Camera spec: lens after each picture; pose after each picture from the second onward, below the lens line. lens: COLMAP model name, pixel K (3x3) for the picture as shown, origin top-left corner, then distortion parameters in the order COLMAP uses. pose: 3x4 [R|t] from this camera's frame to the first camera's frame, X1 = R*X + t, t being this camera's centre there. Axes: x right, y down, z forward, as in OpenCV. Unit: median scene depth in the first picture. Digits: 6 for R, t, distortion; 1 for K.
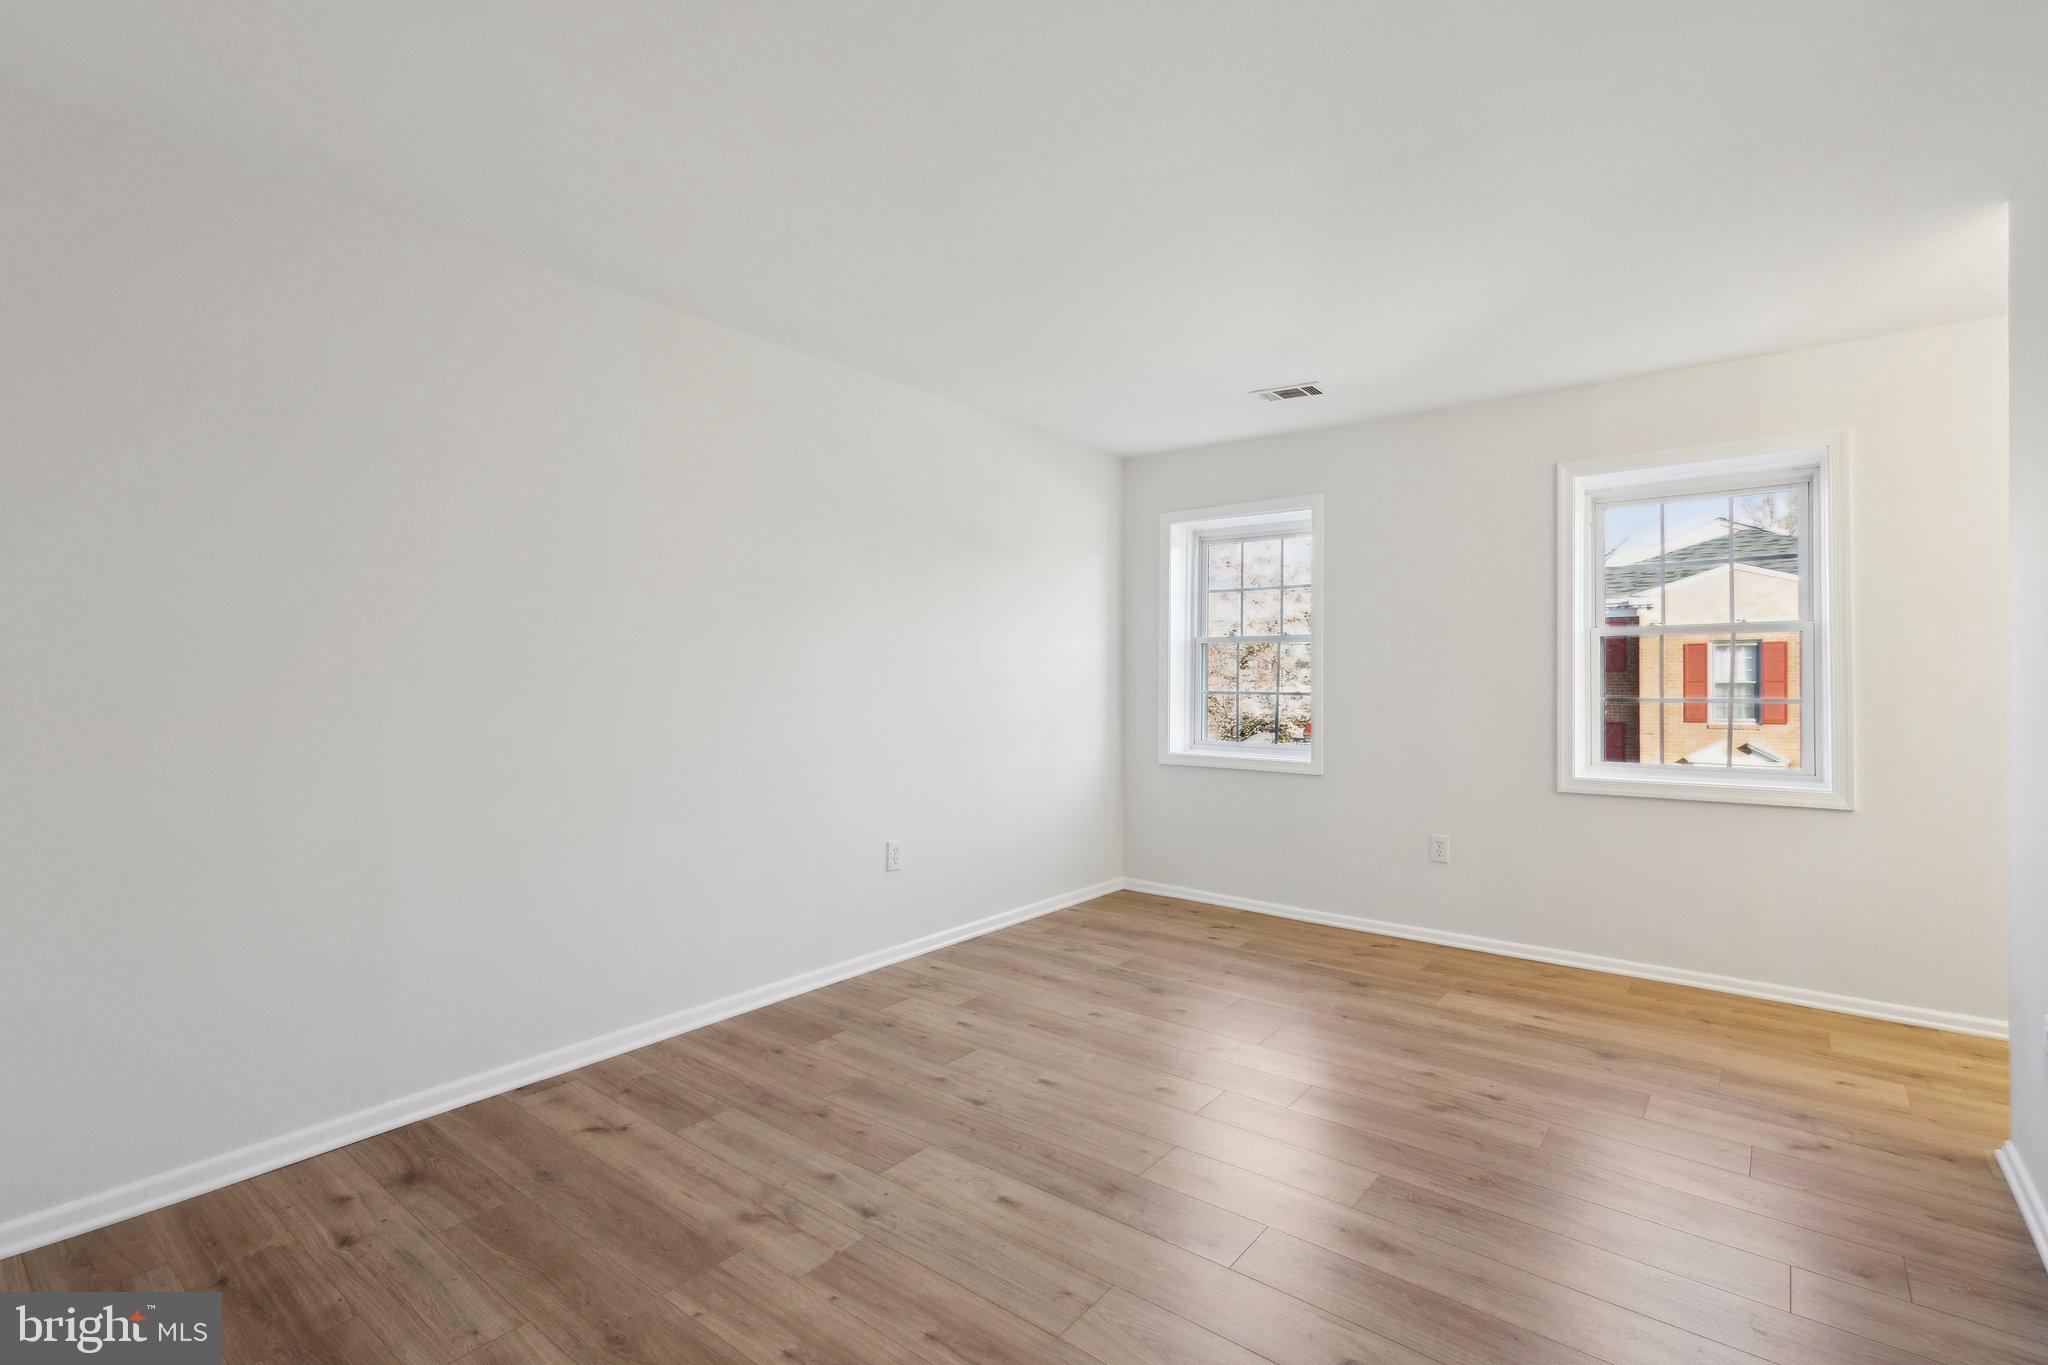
lens RADIAL K [[999.0, 0, 1021.6], [0, 999.0, 671.8], [0, 0, 1]] dist [0.010873, -0.000174]
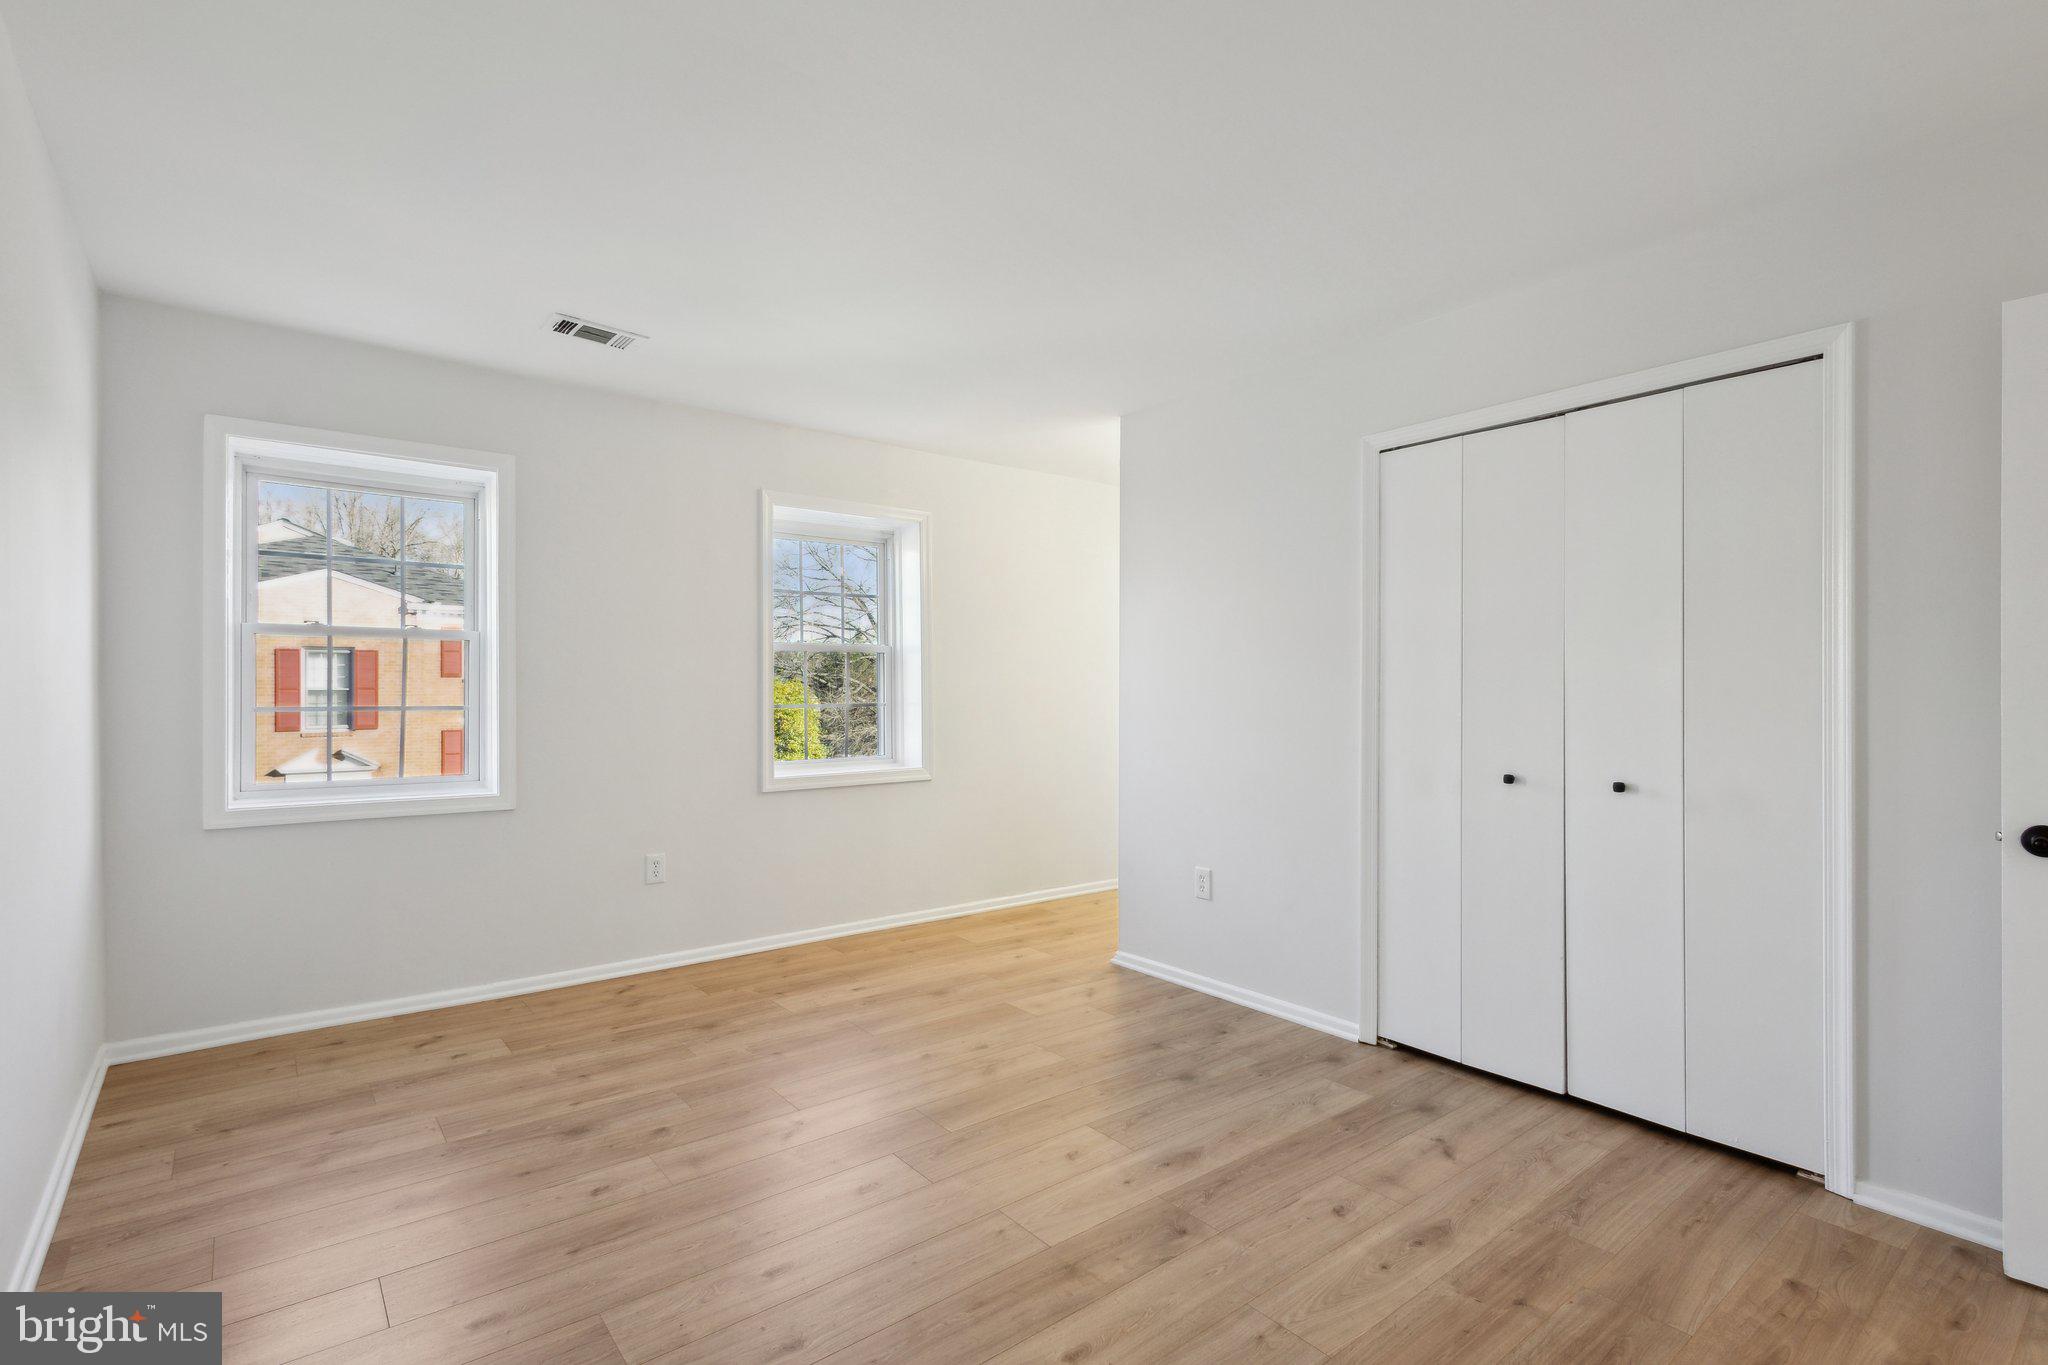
lens RADIAL K [[973.4, 0, 1040.2], [0, 973.4, 687.7], [0, 0, 1]] dist [0.009835, -0.000342]
pose [[0.188372, -0.001393, 0.982097, -0.421823], [-0.008016, 0.999964, 0.002956, 0.000756], [-0.982065, -0.008429, 0.188354, 0.483070]]
